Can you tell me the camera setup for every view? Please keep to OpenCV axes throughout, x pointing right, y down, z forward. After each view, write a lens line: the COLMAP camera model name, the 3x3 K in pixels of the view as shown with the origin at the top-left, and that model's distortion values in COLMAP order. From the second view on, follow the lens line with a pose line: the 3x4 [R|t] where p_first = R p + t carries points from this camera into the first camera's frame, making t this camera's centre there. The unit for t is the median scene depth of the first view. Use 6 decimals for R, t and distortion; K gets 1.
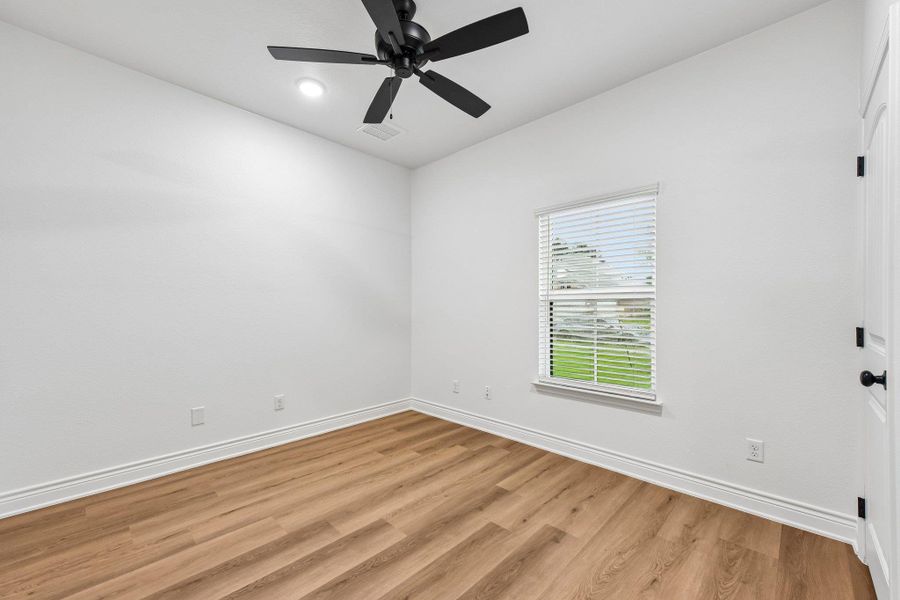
lens RADIAL K [[363.1, 0, 455.7], [0, 363.1, 311.8], [0, 0, 1]] dist [0.001939, -0.000010]
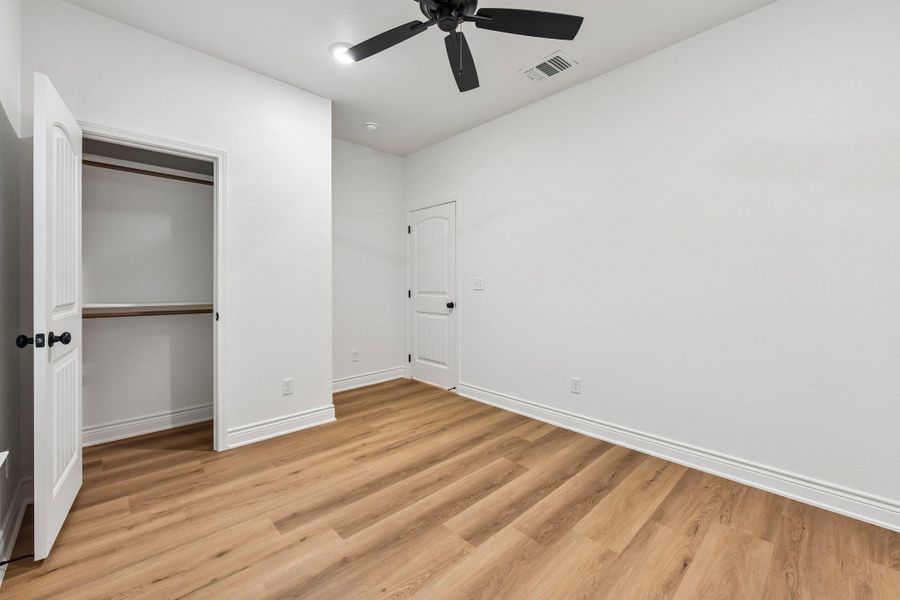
lens RADIAL K [[363.4, 0, 453.5], [0, 363.4, 281.2], [0, 0, 1]] dist [-0.000356, -0.000111]
pose [[-0.998313, -0.001918, 0.058033, -0.186019], [-0.001498, 0.999972, 0.007281, -0.021426], [-0.058046, 0.007182, -0.998288, 1.672066]]
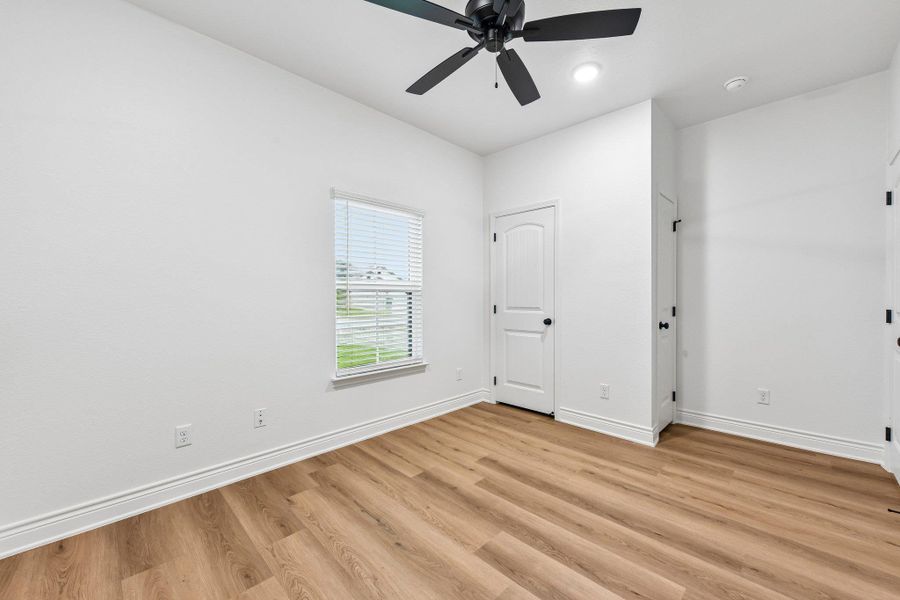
lens RADIAL K [[353.2, 0, 456.2], [0, 353.2, 301.3], [0, 0, 1]] dist [-0.000479, -0.000205]
pose [[0.014930, -0.017344, 0.999738, -0.928083], [0.012433, 0.999775, 0.017159, -0.018153], [-0.999811, 0.012173, 0.015143, 0.949985]]
